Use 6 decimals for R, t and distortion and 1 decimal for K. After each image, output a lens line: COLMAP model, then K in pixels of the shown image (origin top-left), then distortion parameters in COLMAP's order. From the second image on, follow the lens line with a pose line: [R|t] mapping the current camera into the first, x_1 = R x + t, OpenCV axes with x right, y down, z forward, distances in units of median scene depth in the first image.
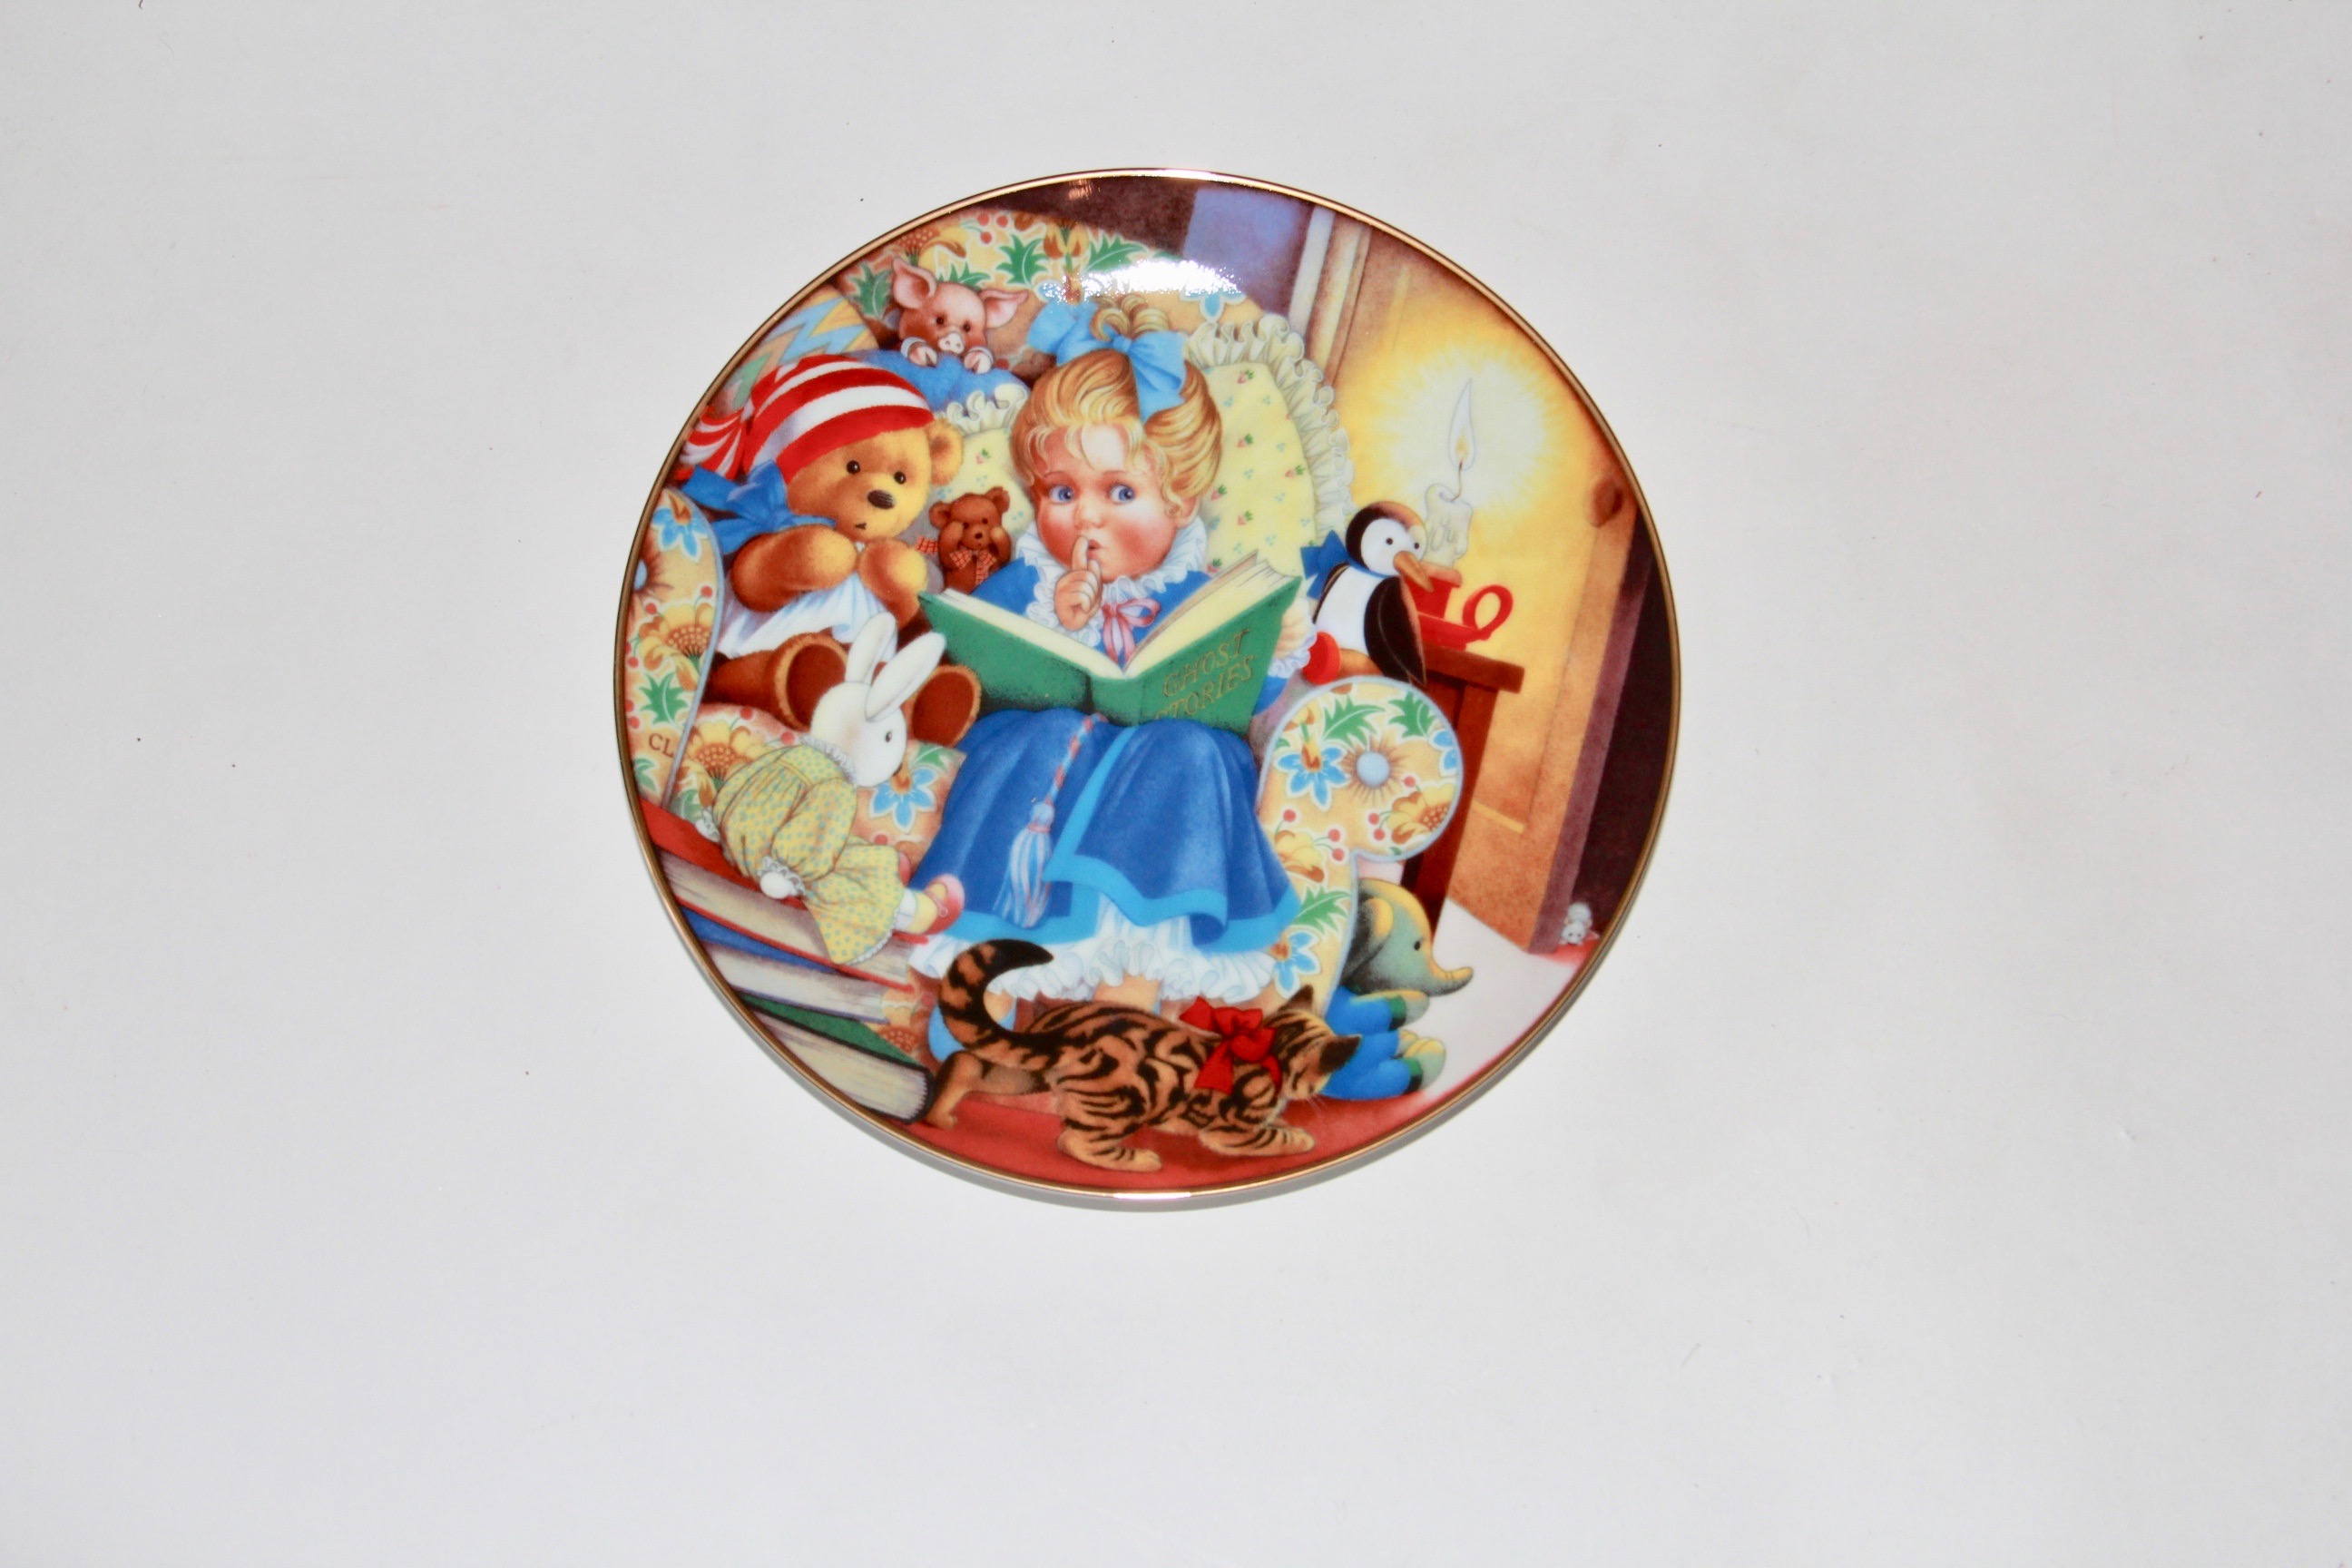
lens RADIAL K [[3812.4, 0, 1166.7], [0, 3812.4, 788.3], [0, 0, 1]] dist [0.027127, 0.000000]
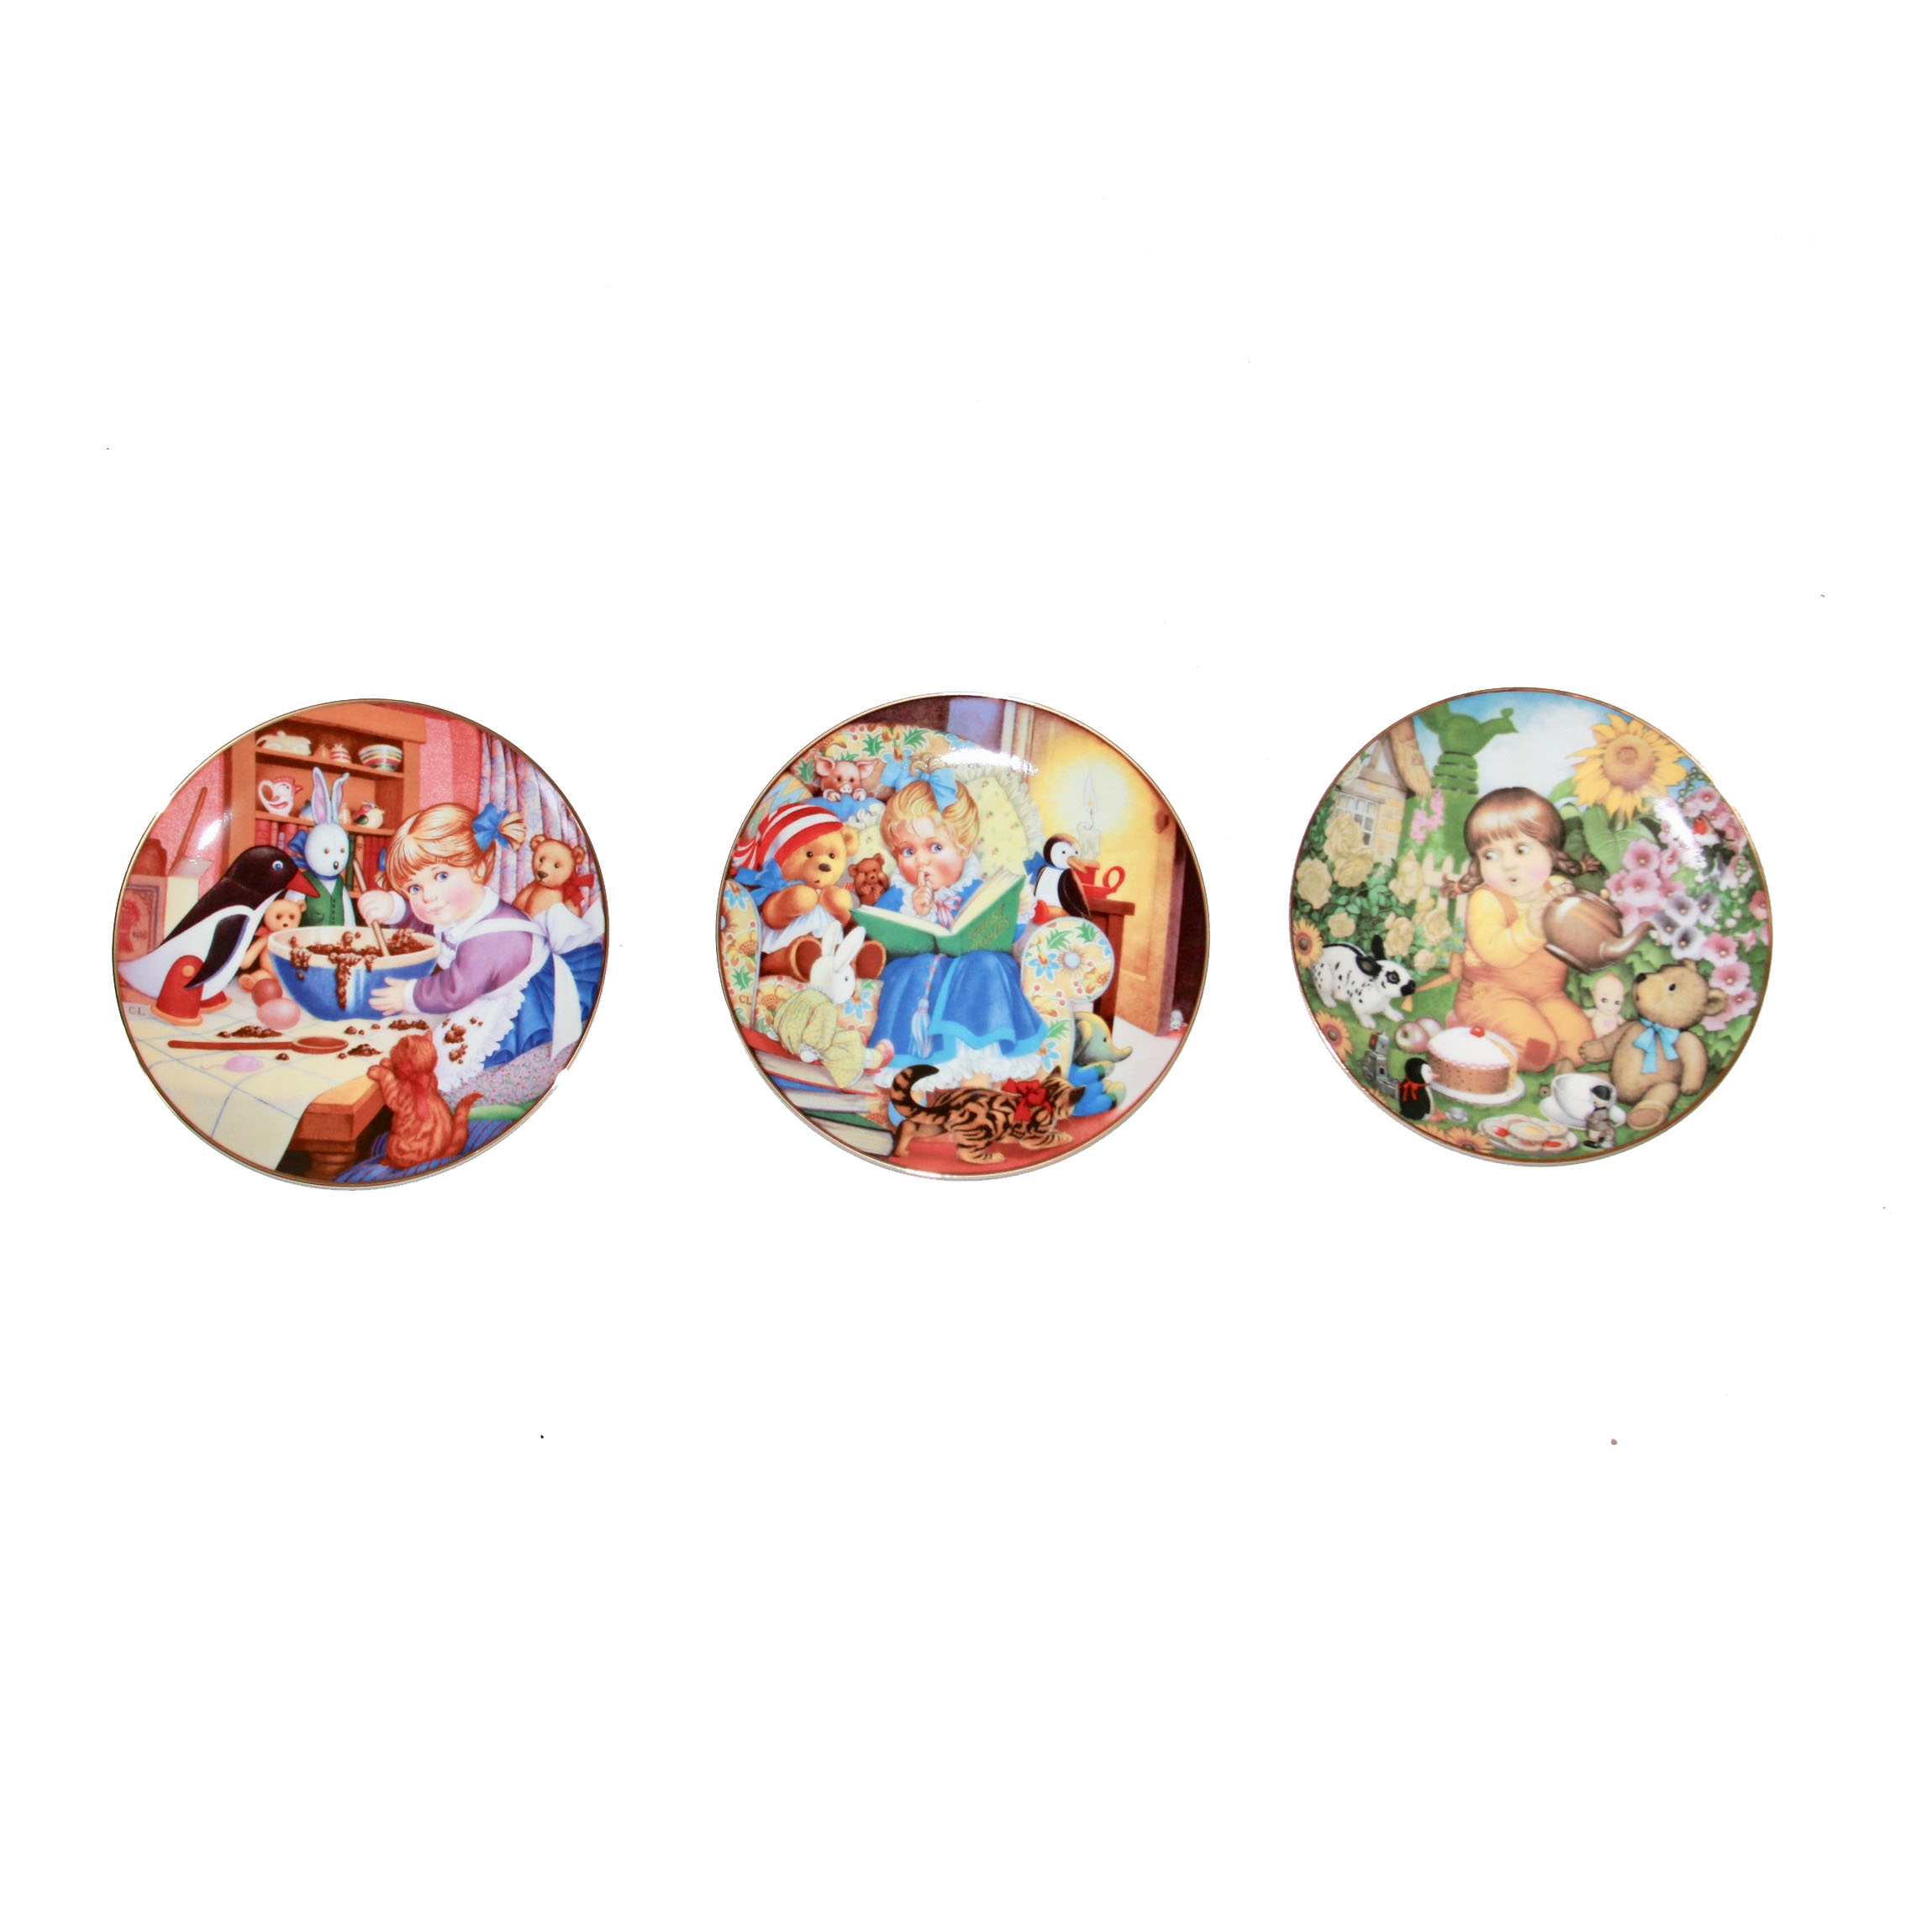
lens RADIAL K [[2542.8, 0, 972.3], [0, 2542.8, 958.7], [0, 0, 1]] dist [-0.008554, 0.000000]
pose [[0.988669, -0.146920, 0.030789, -0.045691], [0.145493, 0.988364, 0.044367, -0.078131], [-0.036949, -0.039384, 0.998541, -0.430212]]
